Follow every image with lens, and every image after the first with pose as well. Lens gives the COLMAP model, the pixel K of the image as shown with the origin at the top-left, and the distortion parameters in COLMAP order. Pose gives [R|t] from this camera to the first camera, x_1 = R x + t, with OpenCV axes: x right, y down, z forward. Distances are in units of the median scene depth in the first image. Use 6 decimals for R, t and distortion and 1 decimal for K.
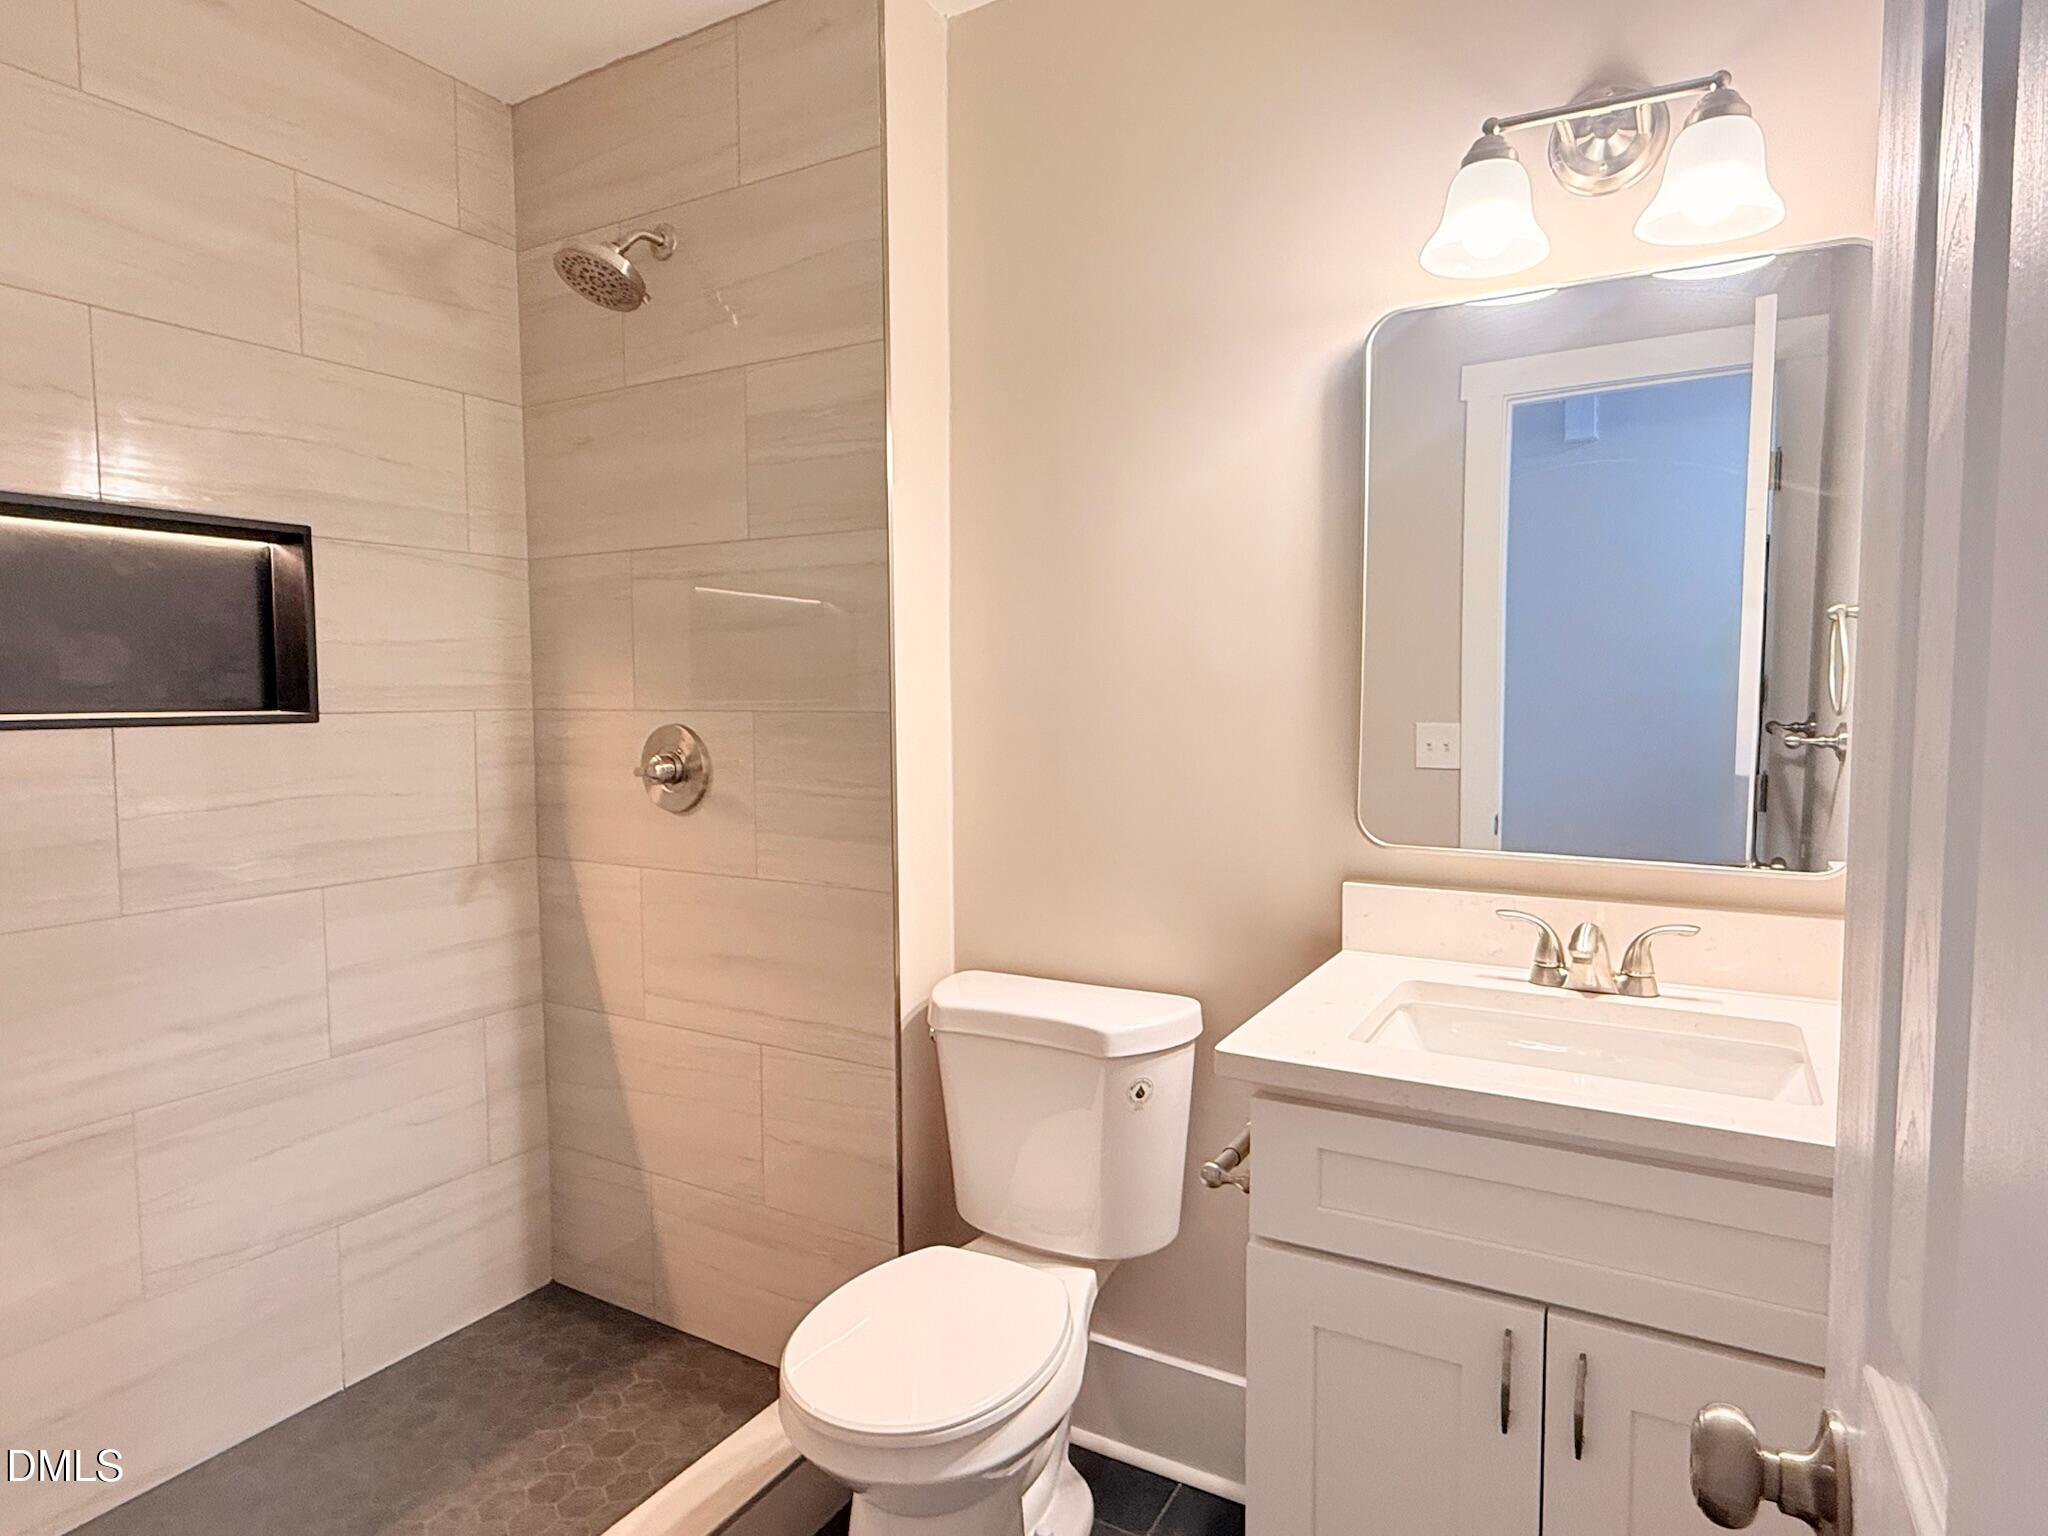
lens RADIAL K [[1176.5, 0, 1020.3], [0, 1176.5, 769.6], [0, 0, 1]] dist [0.006098, -0.000559]
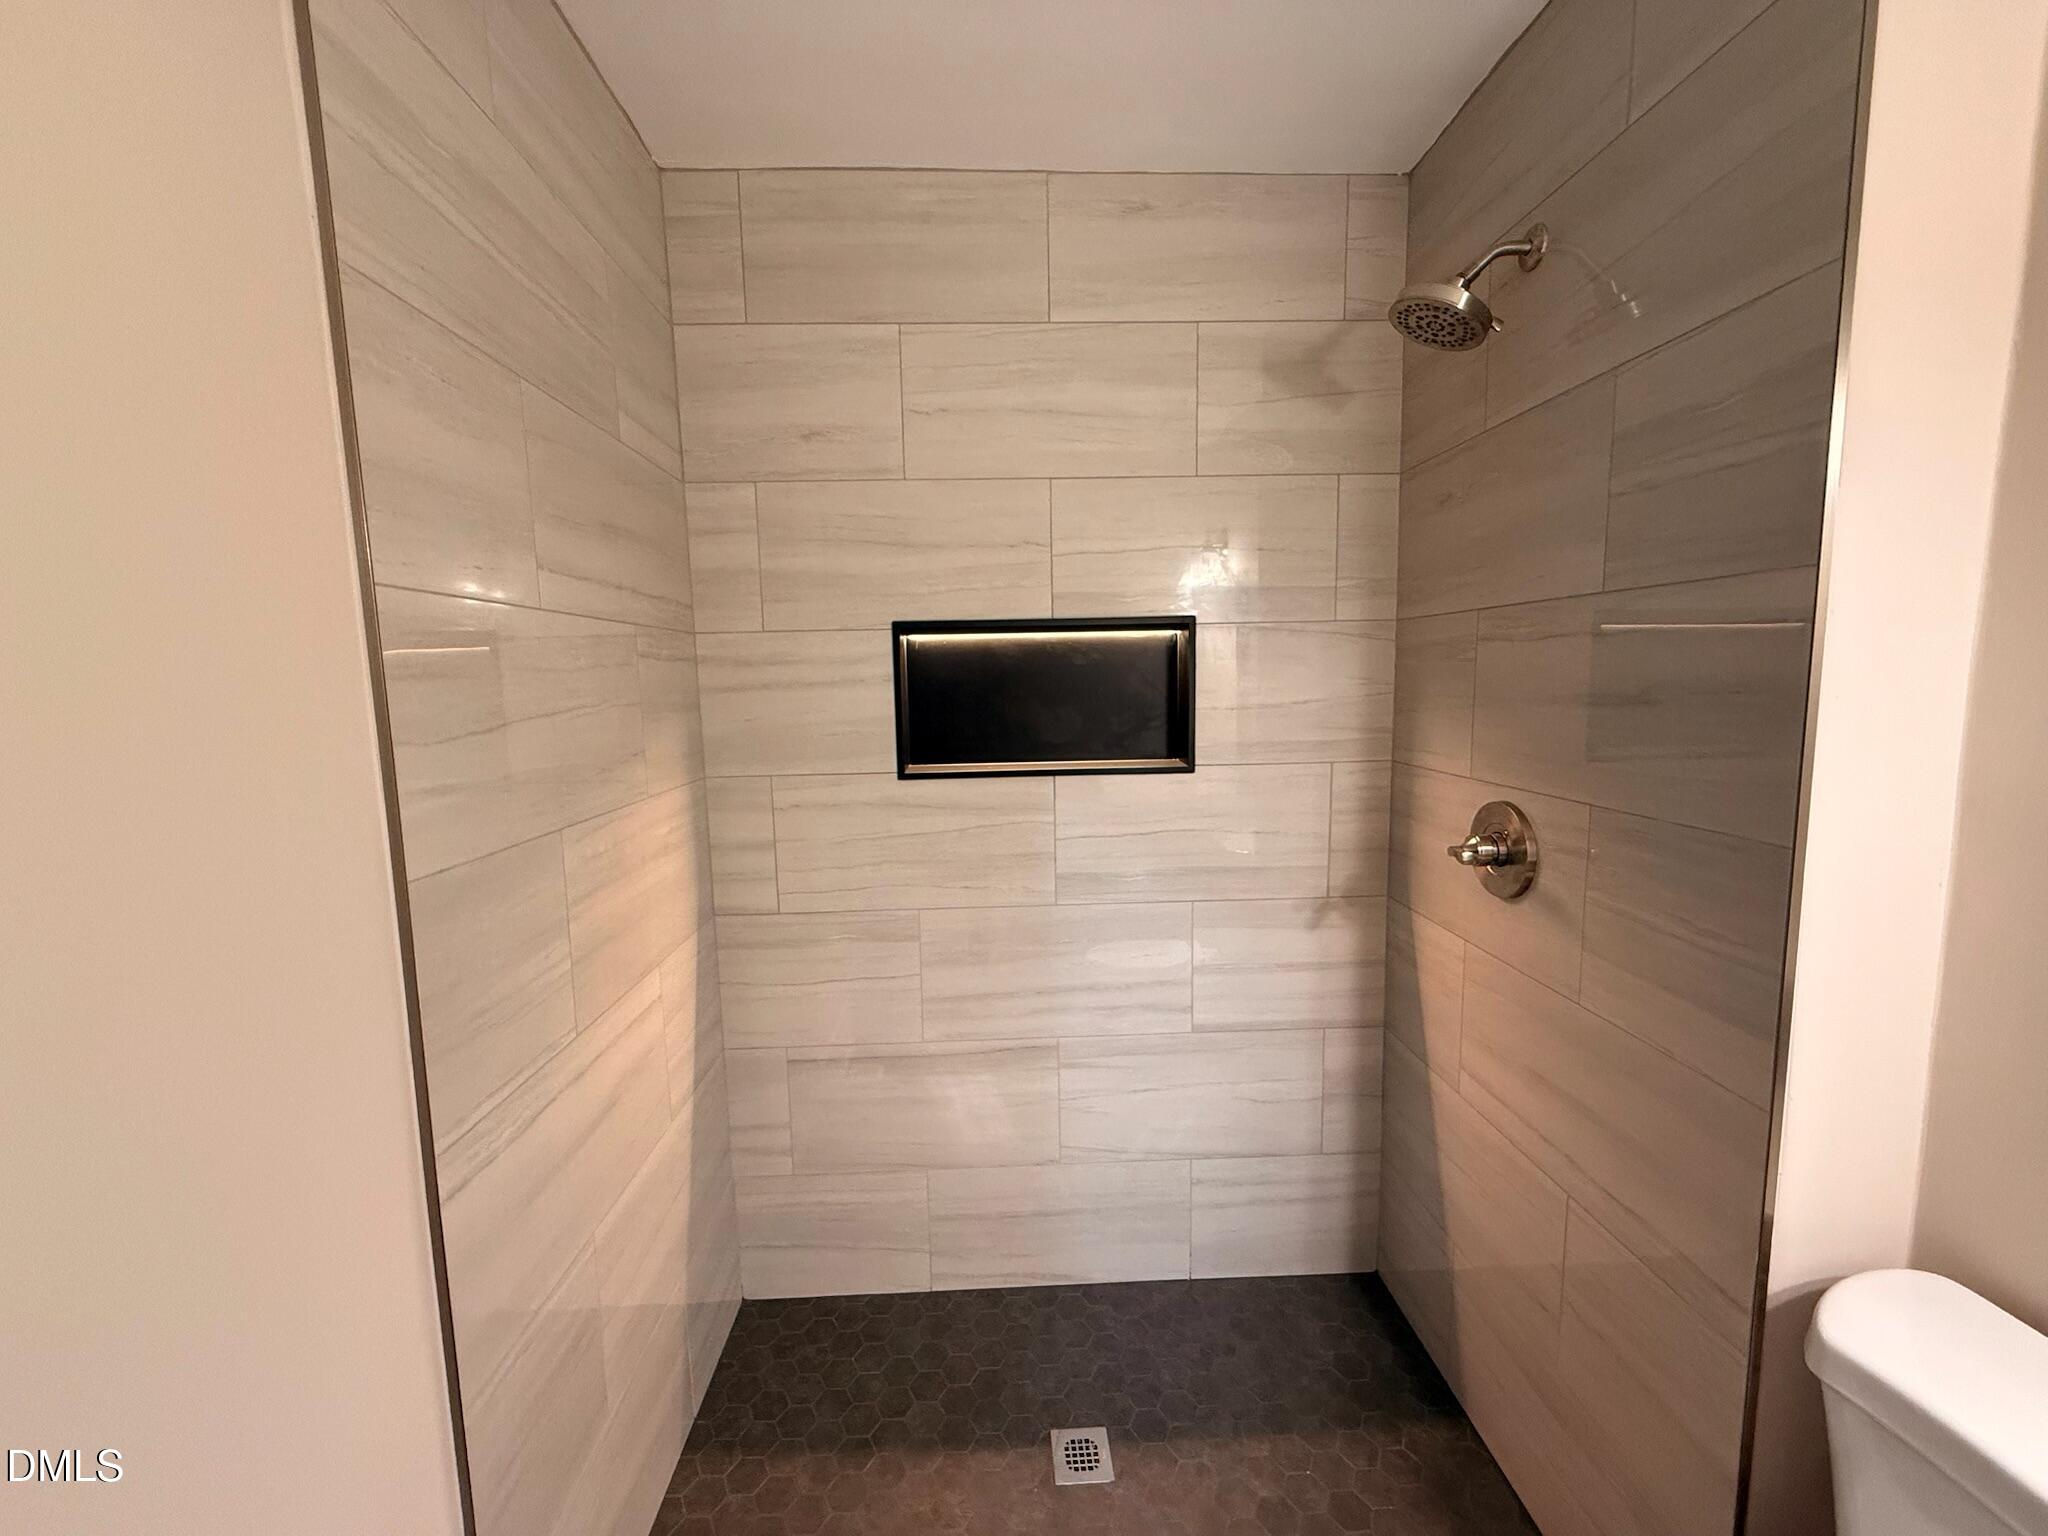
lens RADIAL K [[820.7, 0, 1023.4], [0, 820.7, 767.3], [0, 0, 1]] dist [0.002840, 0.001072]
pose [[0.526904, 0.093536, -0.844762, 0.042515], [-0.040775, 0.995563, 0.084800, -0.103189], [0.848946, -0.010236, 0.528381, 0.352065]]
